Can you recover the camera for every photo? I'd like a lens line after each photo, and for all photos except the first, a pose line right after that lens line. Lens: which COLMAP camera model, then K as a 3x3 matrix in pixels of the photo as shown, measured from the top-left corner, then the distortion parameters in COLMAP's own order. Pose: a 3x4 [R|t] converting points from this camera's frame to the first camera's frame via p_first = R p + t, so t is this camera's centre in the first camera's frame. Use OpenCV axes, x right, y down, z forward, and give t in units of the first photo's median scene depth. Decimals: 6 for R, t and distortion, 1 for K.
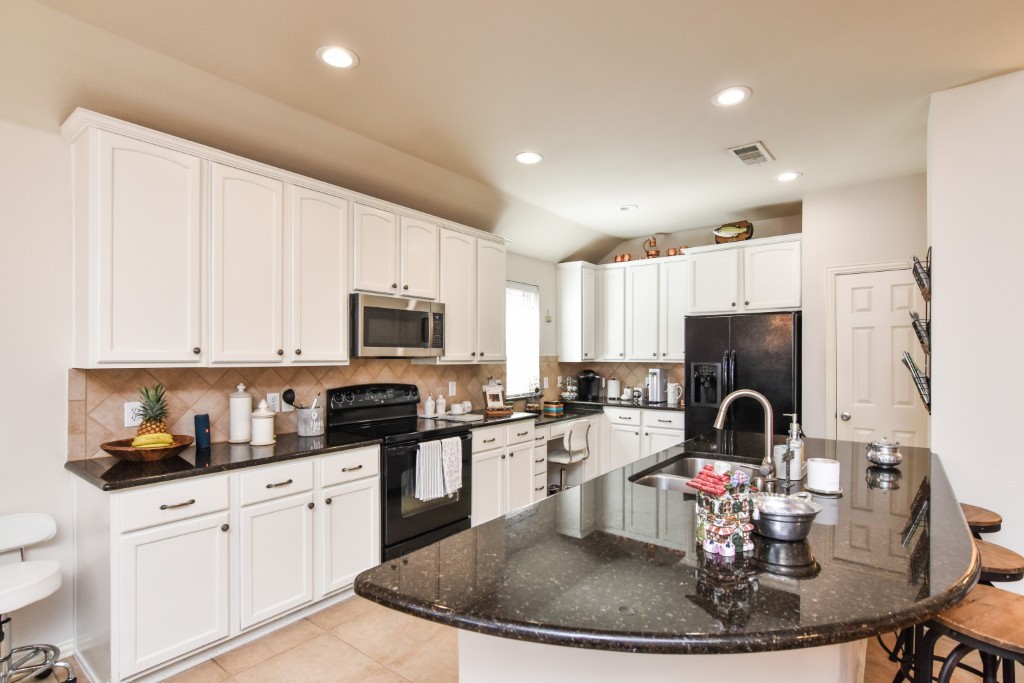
lens RADIAL K [[502.1, 0, 514.9], [0, 502.1, 349.8], [0, 0, 1]] dist [-0.006014, 0.001196]
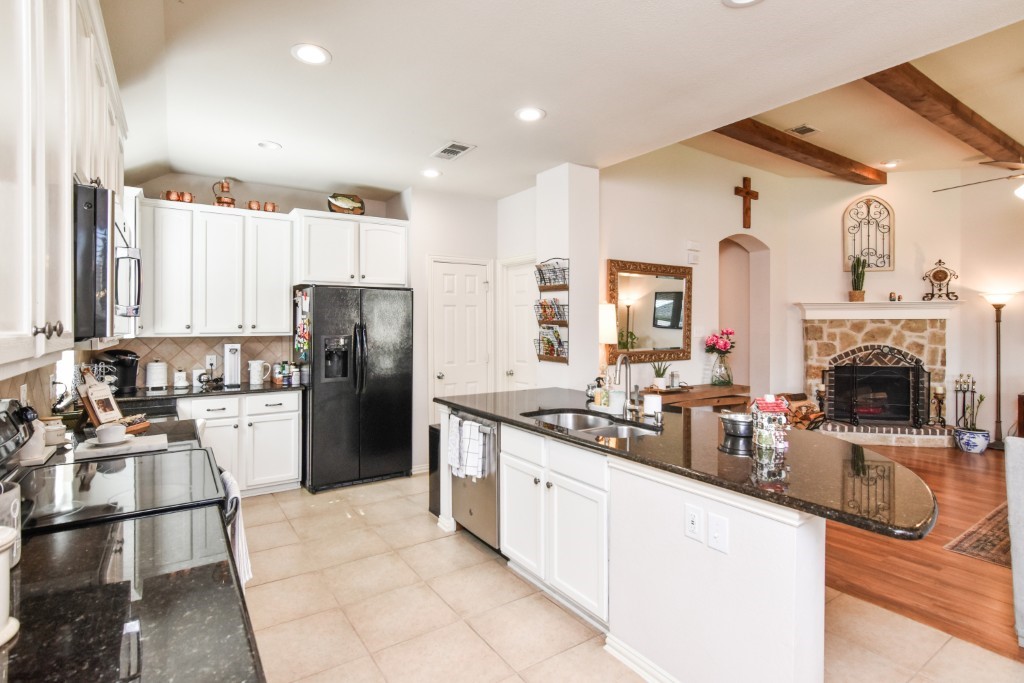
lens RADIAL K [[502.1, 0, 505.7], [0, 502.1, 323.1], [0, 0, 1]] dist [-0.006014, 0.001196]
pose [[0.323861, 0.001706, 0.946103, -0.408996], [-0.009767, 0.999951, 0.001540, -0.002114], [-0.946054, -0.009739, 0.323862, 0.378689]]
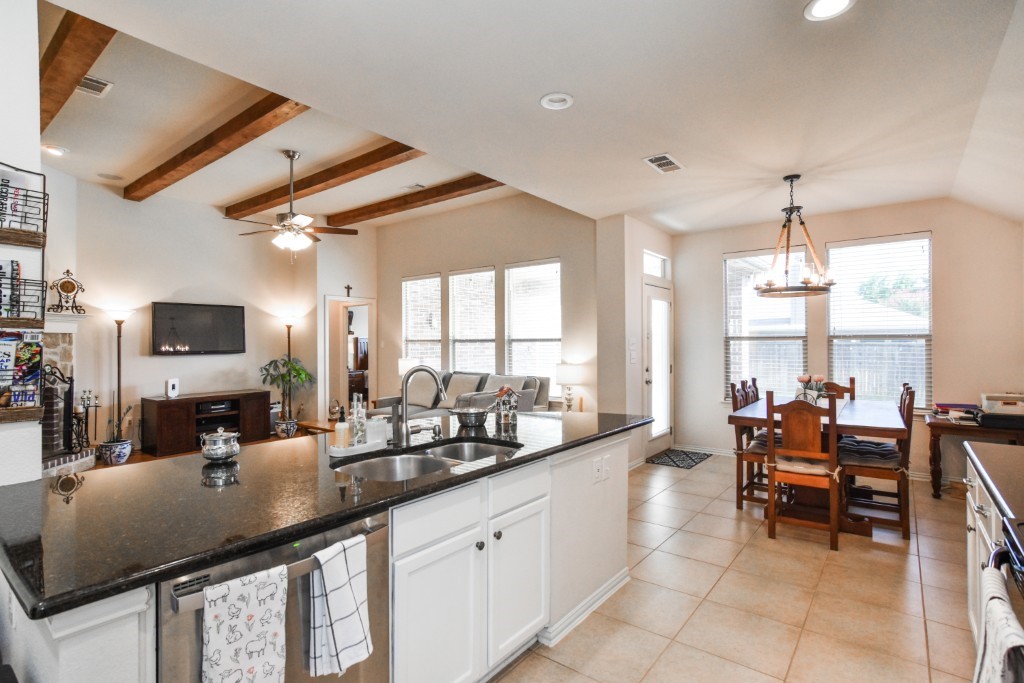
lens RADIAL K [[502.1, 0, 515.9], [0, 502.1, 341.2], [0, 0, 1]] dist [-0.006014, 0.001196]
pose [[-0.999862, 0.005105, 0.015808, 0.106097], [0.004928, 0.999925, -0.011169, 0.016599], [-0.015864, -0.011090, -0.999813, 0.937535]]
